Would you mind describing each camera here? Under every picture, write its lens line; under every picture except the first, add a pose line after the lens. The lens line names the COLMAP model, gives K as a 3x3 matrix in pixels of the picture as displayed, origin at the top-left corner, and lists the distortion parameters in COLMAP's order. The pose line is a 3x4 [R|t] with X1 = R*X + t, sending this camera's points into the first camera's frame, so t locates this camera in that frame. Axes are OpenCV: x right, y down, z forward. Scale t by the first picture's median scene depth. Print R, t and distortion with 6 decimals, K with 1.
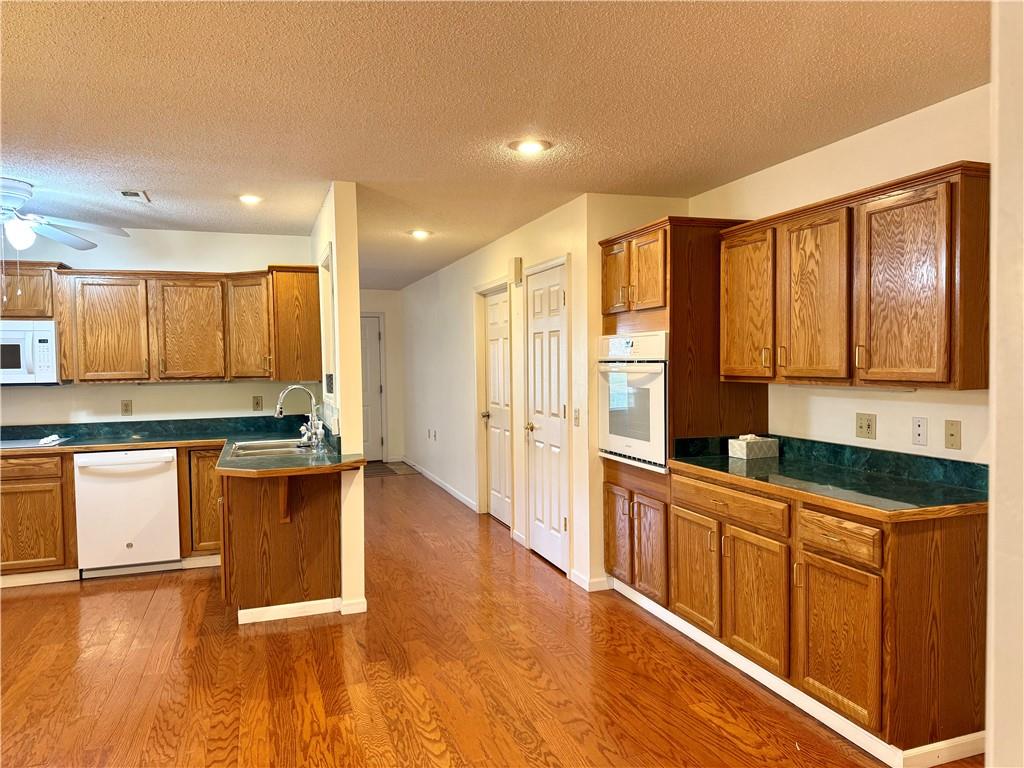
lens RADIAL K [[718.8, 0, 517.9], [0, 718.8, 385.4], [0, 0, 1]] dist [0.090438, -0.107064]
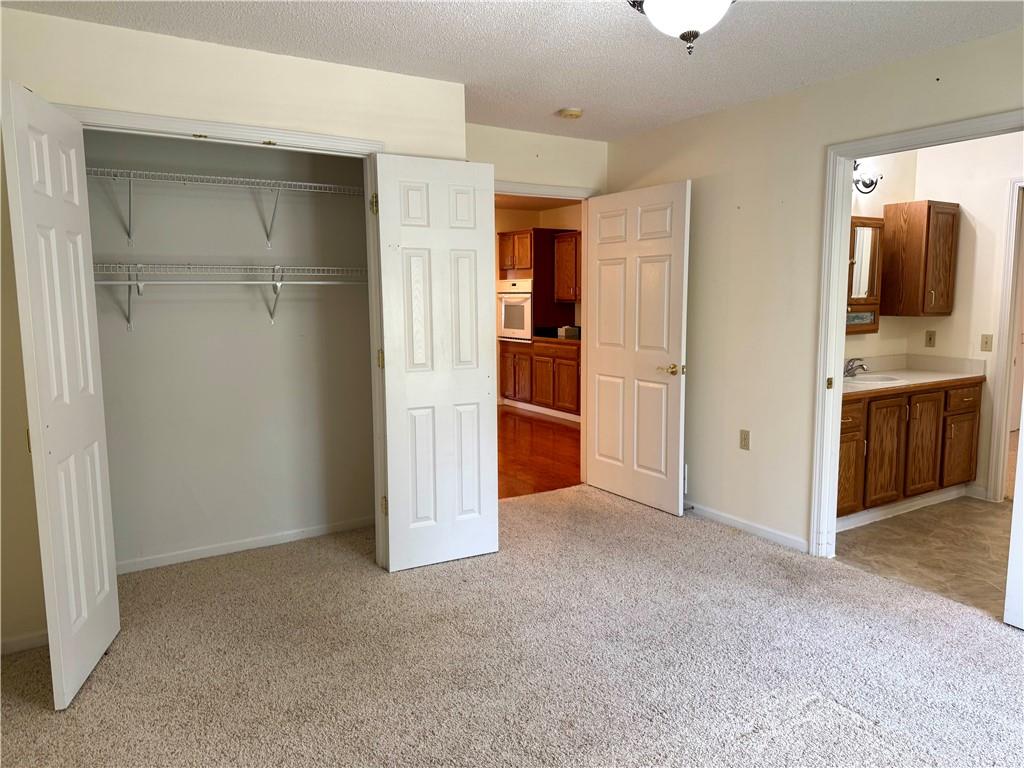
lens RADIAL K [[718.8, 0, 519.5], [0, 718.8, 380.2], [0, 0, 1]] dist [0.090438, -0.107064]
pose [[0.975628, -0.016055, 0.218842, -0.293444], [-0.001186, 0.996920, 0.078422, 0.056615], [-0.219427, -0.076770, 0.972604, -1.072880]]
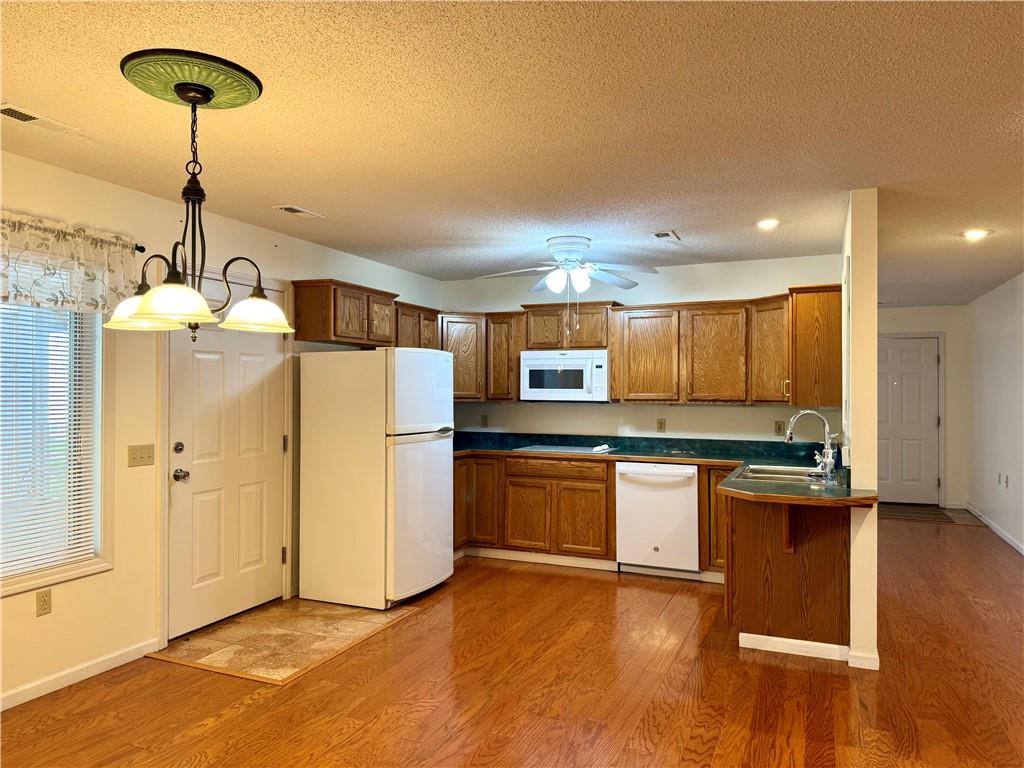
lens RADIAL K [[718.8, 0, 514.1], [0, 718.8, 386.0], [0, 0, 1]] dist [0.090438, -0.107064]
pose [[0.736323, 0.012409, -0.676517, 0.061697], [-0.037088, 0.999069, -0.022041, 0.003603], [0.675613, 0.041320, 0.736097, 0.038266]]
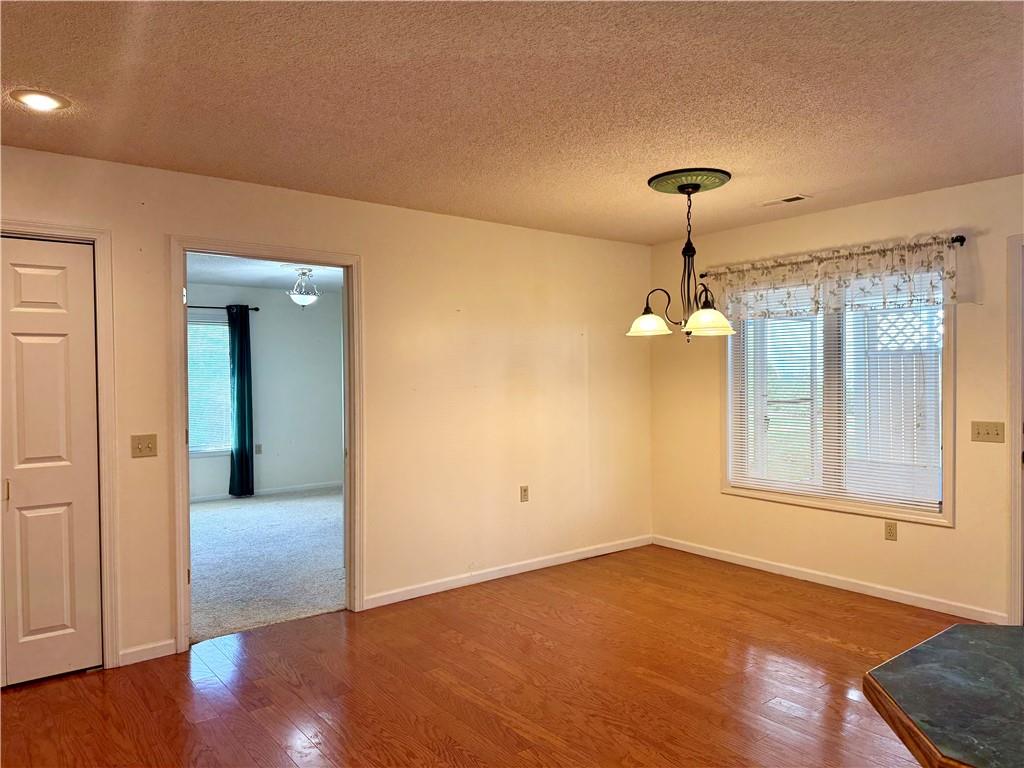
lens RADIAL K [[718.8, 0, 510.9], [0, 718.8, 388.6], [0, 0, 1]] dist [0.090438, -0.107064]
pose [[-0.947542, 0.027087, -0.318482, -0.000632], [0.009373, 0.998329, 0.057022, -0.030895], [0.319494, 0.051046, -0.946212, 1.126672]]
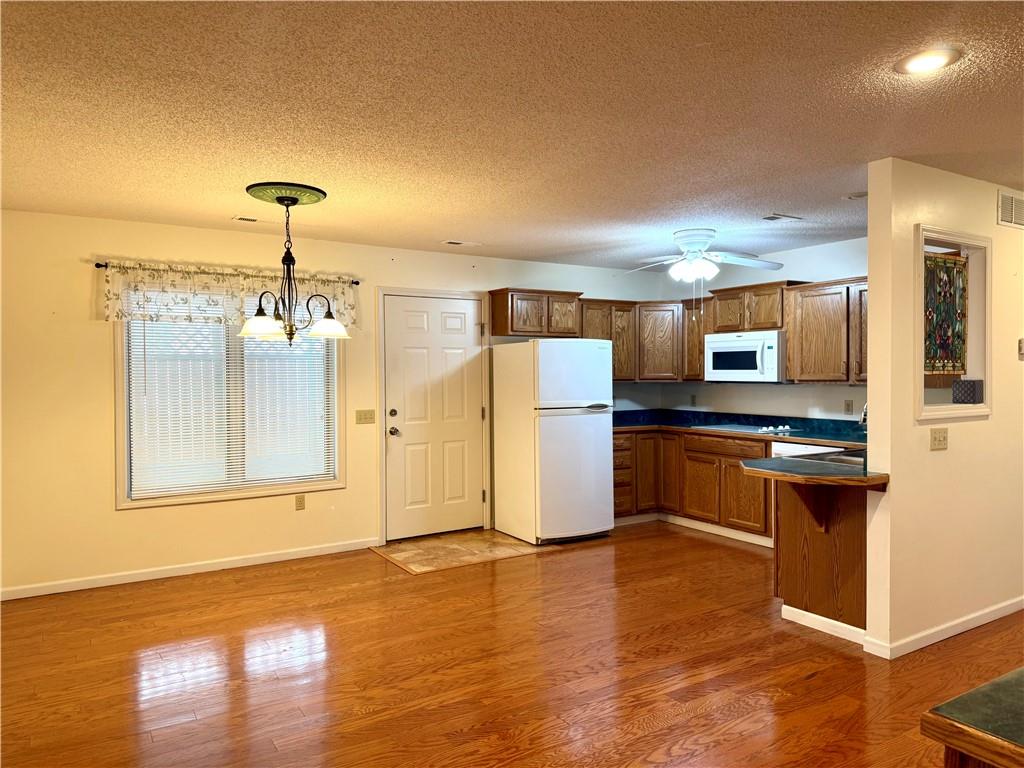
lens RADIAL K [[718.8, 0, 517.8], [0, 718.8, 387.1], [0, 0, 1]] dist [0.090438, -0.107064]
pose [[0.217981, 0.032339, -0.975417, 0.523698], [-0.031264, 0.999169, 0.026140, -0.015447], [0.975452, 0.024798, 0.218811, 0.386921]]
